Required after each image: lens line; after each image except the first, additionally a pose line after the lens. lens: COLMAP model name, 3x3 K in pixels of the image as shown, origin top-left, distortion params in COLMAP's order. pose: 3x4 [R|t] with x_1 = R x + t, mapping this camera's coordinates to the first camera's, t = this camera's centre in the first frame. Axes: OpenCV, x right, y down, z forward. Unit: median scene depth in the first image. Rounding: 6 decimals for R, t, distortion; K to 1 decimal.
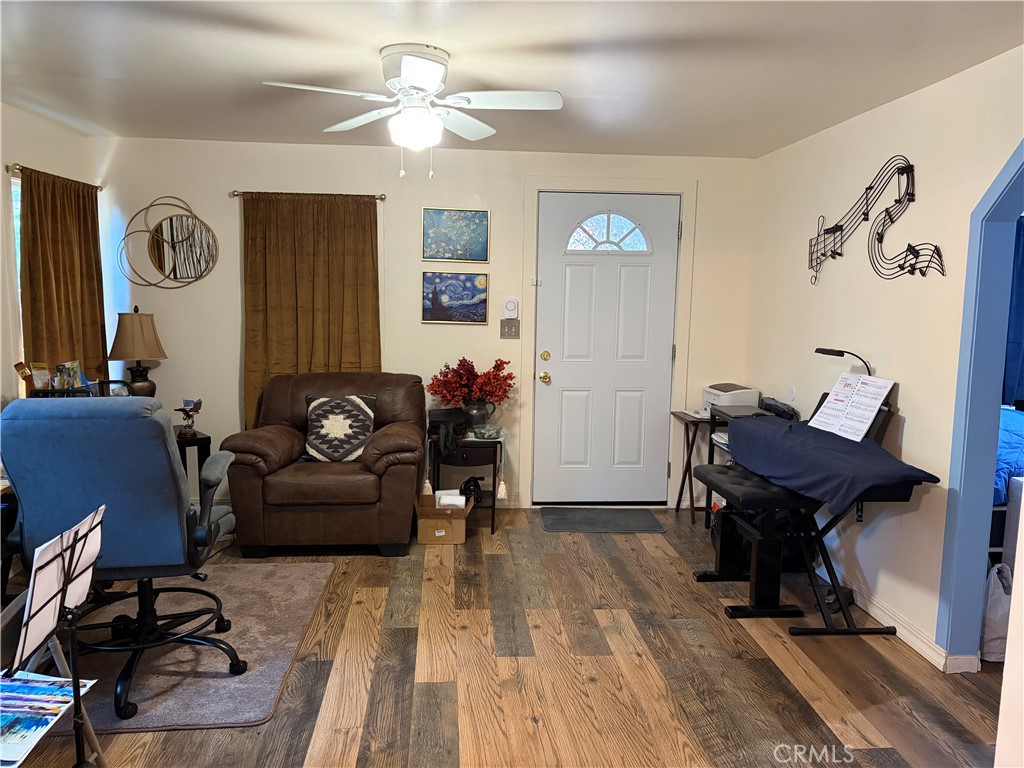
lens RADIAL K [[772.5, 0, 515.3], [0, 772.5, 390.6], [0, 0, 1]] dist [0.045193, -0.056537]
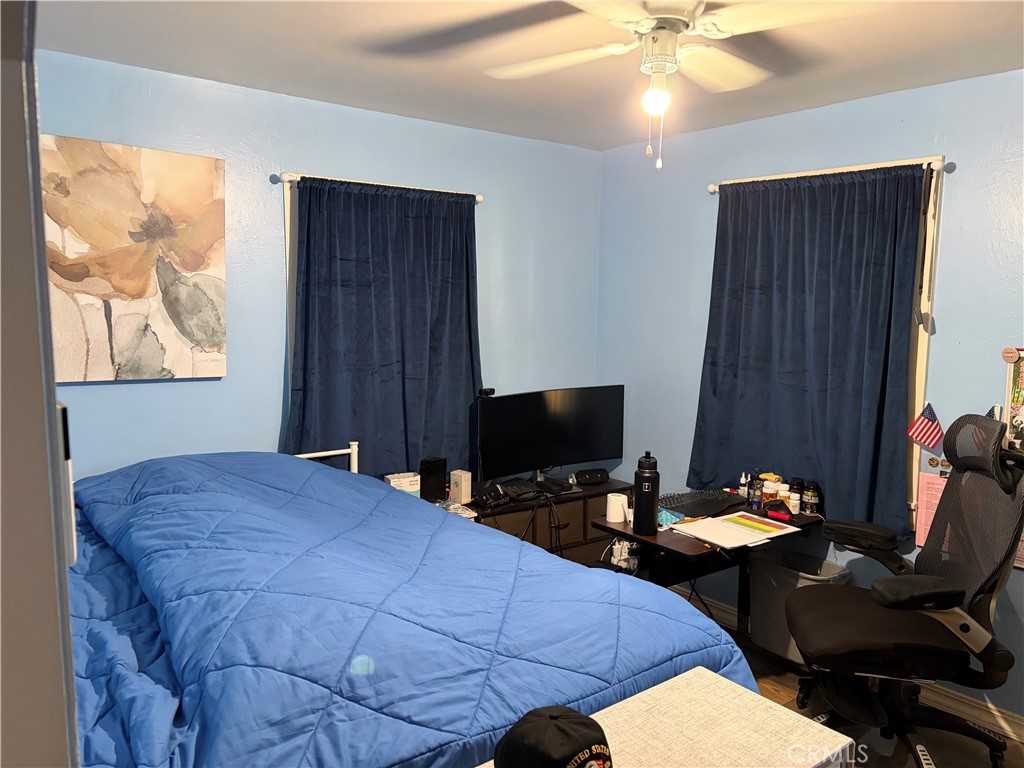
lens RADIAL K [[772.5, 0, 506.7], [0, 772.5, 384.2], [0, 0, 1]] dist [0.045193, -0.056537]
pose [[0.833631, -0.068938, 0.548003, 0.505557], [0.069463, 0.997388, 0.019801, -0.095865], [-0.547937, 0.021559, 0.836242, 0.589424]]
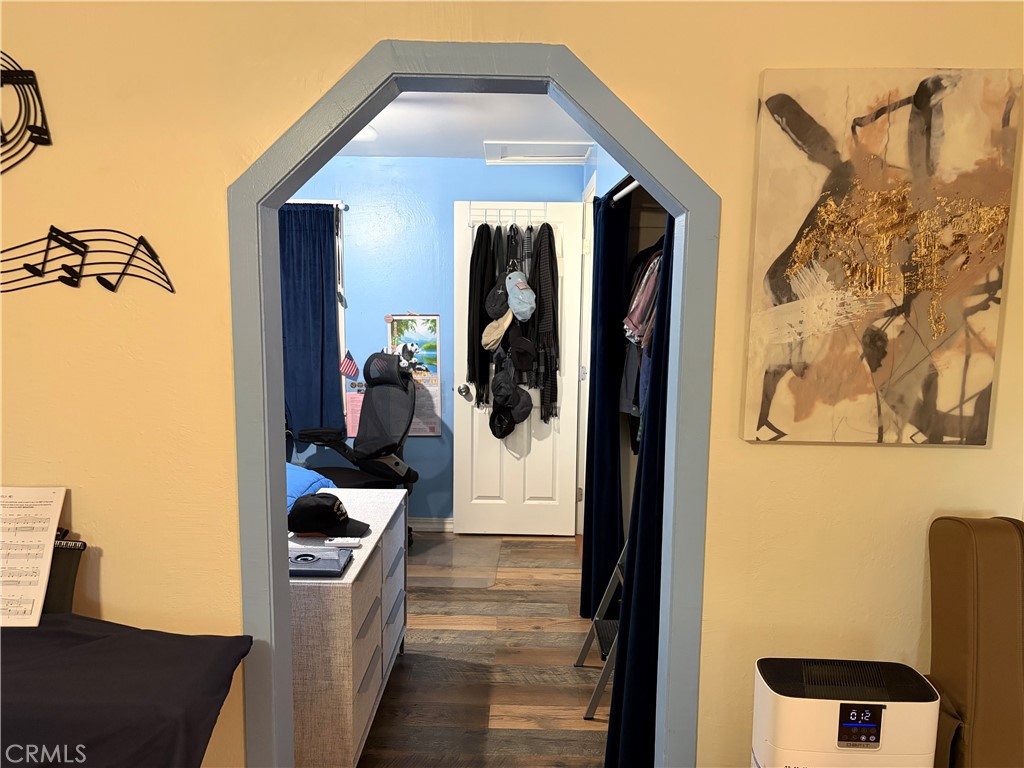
lens RADIAL K [[772.5, 0, 512.2], [0, 772.5, 390.9], [0, 0, 1]] dist [0.045193, -0.056537]
pose [[0.094872, -0.145349, 0.984821, 0.006125], [0.111577, 0.984602, 0.134568, -0.108376], [-0.989217, 0.097116, 0.109629, 0.607030]]
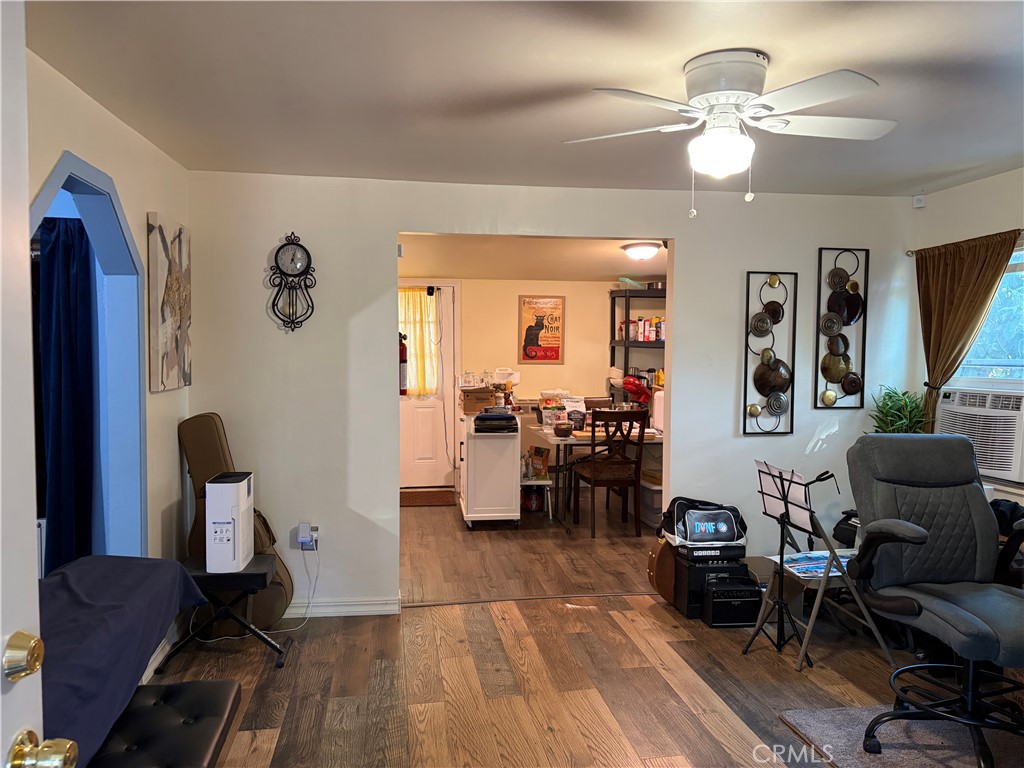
lens RADIAL K [[772.5, 0, 511.4], [0, 772.5, 385.6], [0, 0, 1]] dist [0.045193, -0.056537]
pose [[-0.997673, -0.016795, -0.066081, 0.121309], [-0.028163, 0.984155, 0.175061, -0.184365], [0.062093, 0.176515, -0.982337, 1.490809]]
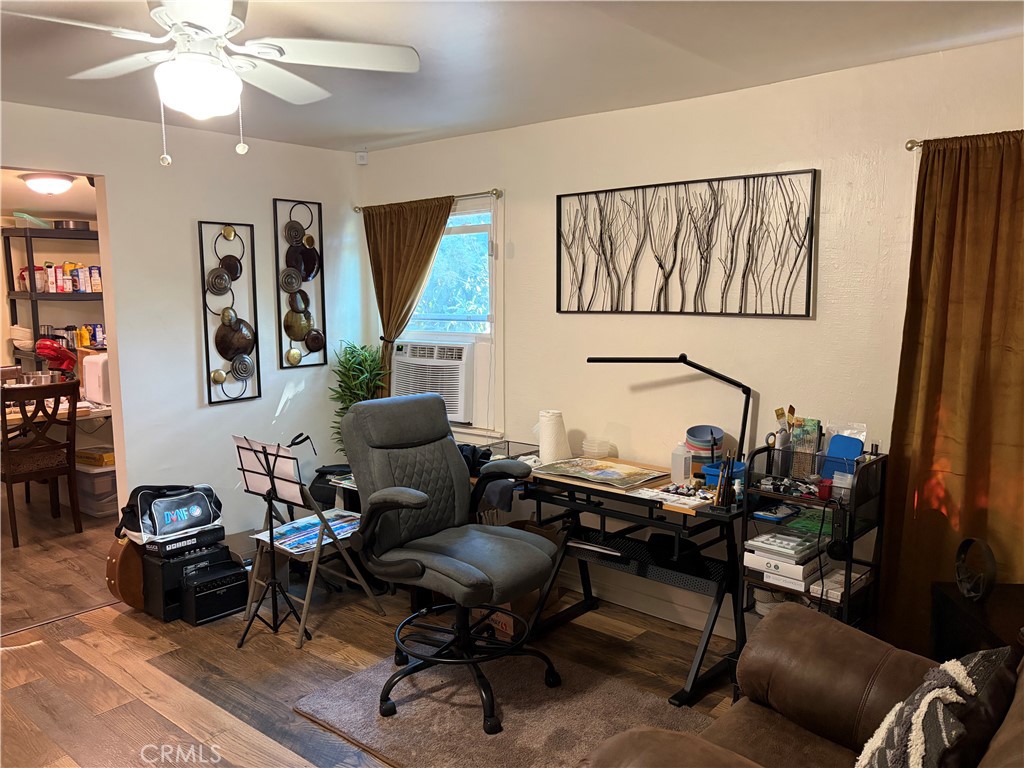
lens RADIAL K [[772.5, 0, 517.6], [0, 772.5, 390.9], [0, 0, 1]] dist [0.045193, -0.056537]
pose [[-0.705082, 0.085927, -0.703901, 0.141230], [-0.095553, 0.972066, 0.214376, -0.201948], [0.702659, 0.218412, -0.677175, 1.372494]]
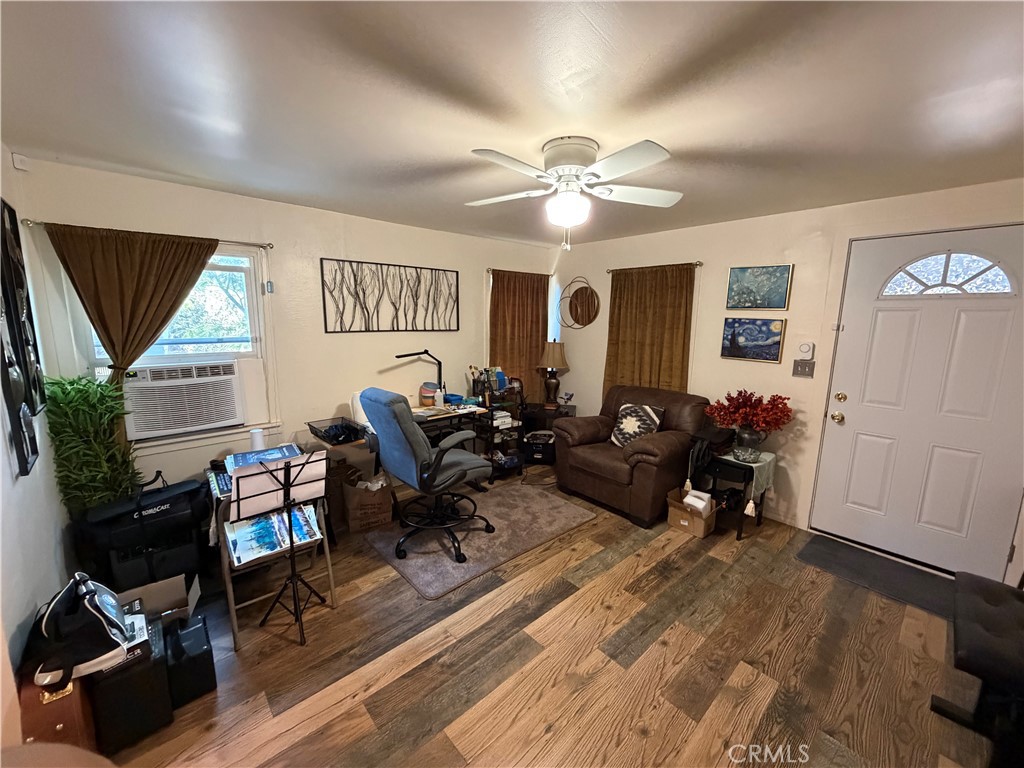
lens RADIAL K [[407.1, 0, 507.8], [0, 407.1, 384.3], [0, 0, 1]] dist [-0.001573, -0.000229]
pose [[0.597308, 0.124772, -0.792247, 0.294128], [-0.107121, 0.991385, 0.075372, -0.079630], [0.794826, 0.039846, 0.605528, 0.432411]]
